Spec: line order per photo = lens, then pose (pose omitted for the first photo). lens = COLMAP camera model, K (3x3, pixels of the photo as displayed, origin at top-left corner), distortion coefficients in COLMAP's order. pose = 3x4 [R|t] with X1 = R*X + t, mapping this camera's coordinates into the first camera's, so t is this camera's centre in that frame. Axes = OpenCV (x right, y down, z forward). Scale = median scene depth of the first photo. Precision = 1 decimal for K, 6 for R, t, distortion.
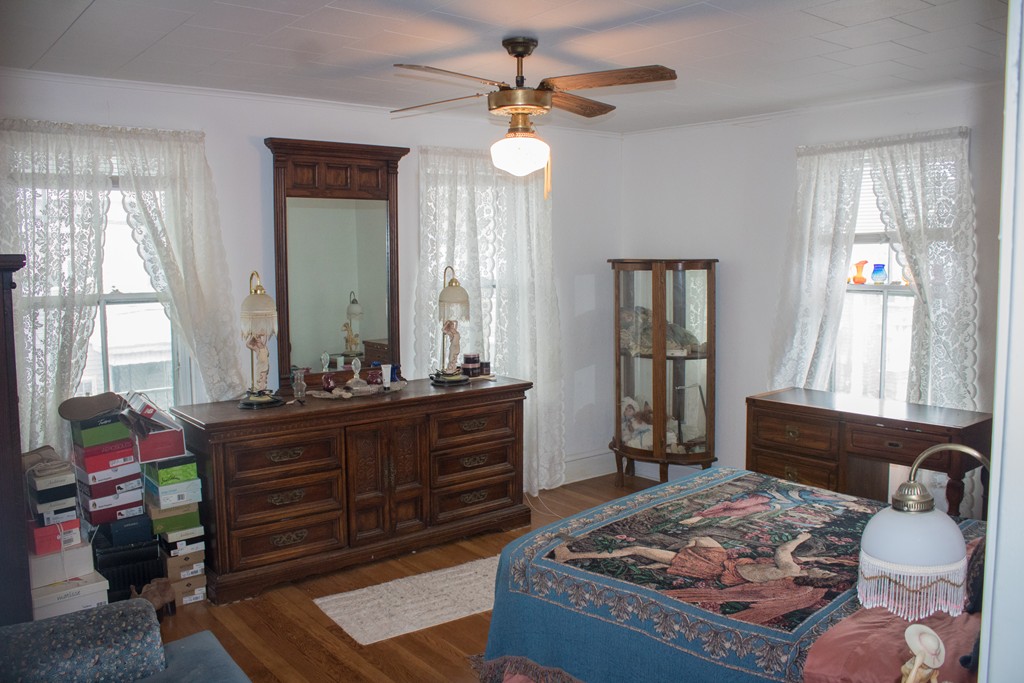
lens RADIAL K [[879.9, 0, 512.0], [0, 879.9, 341.5], [0, 0, 1]] dist [-0.168850, 0.153205]
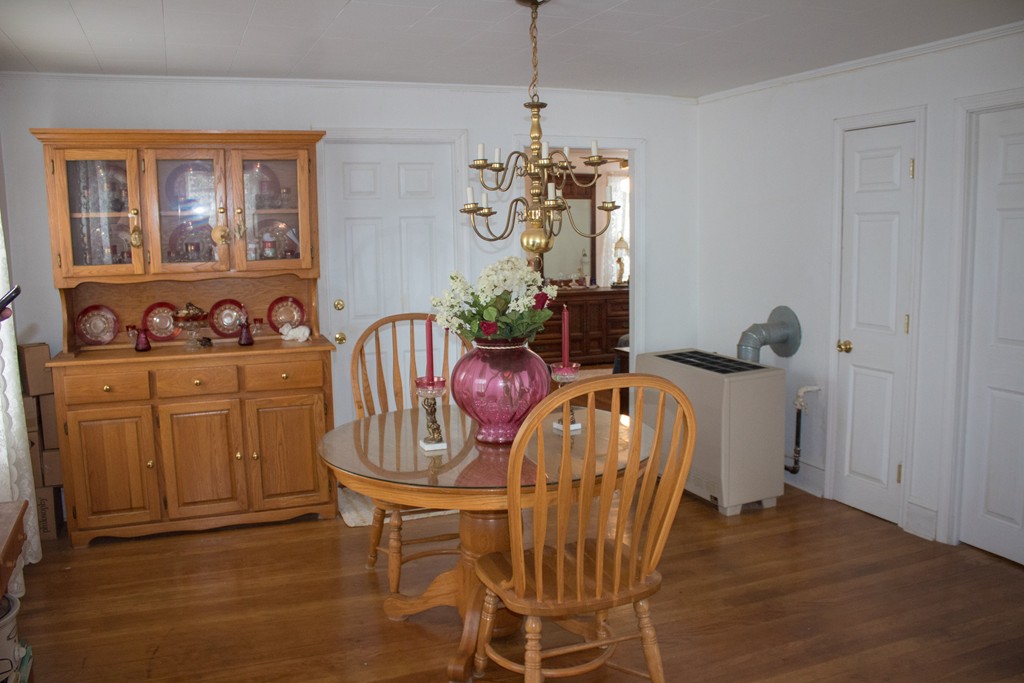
lens RADIAL K [[852.1, 0, 512.0], [0, 852.1, 341.5], [0, 0, 1]] dist [-0.169195, 0.151601]
pose [[0.958124, 0.031477, -0.284618, 0.251512], [-0.020469, 0.998926, 0.041570, 0.093573], [0.285621, -0.034003, 0.957739, -0.955051]]
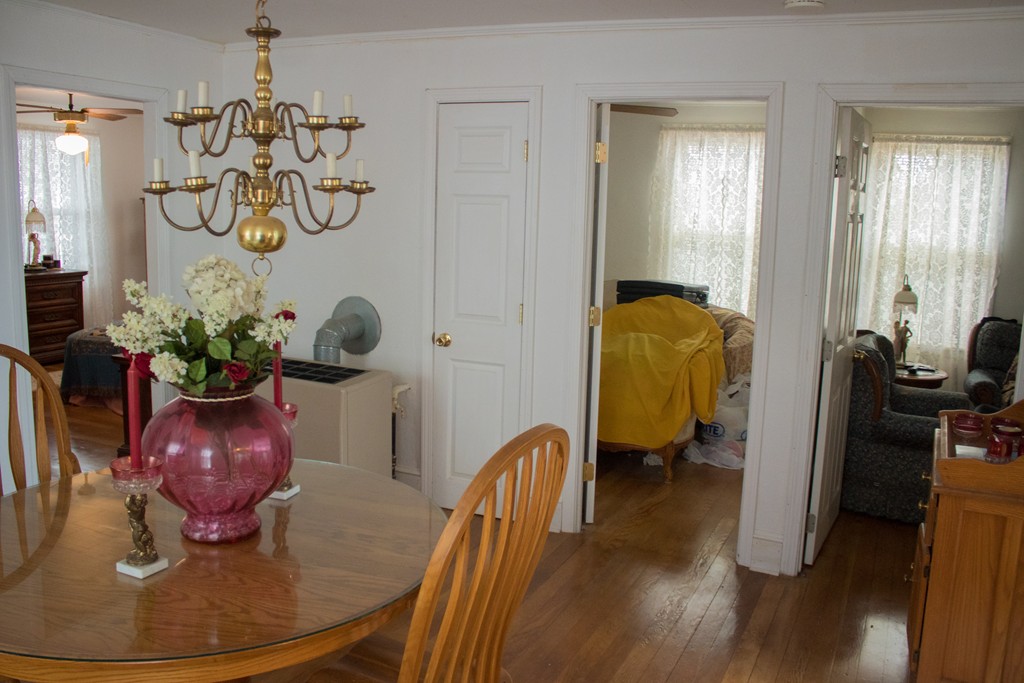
lens RADIAL K [[879.9, 0, 512.0], [0, 879.9, 341.5], [0, 0, 1]] dist [-0.168850, 0.153205]
pose [[0.898004, -0.035655, 0.438541, 0.032886], [0.005490, 0.997541, 0.069864, 0.071366], [-0.439954, -0.060331, 0.895992, -0.809289]]
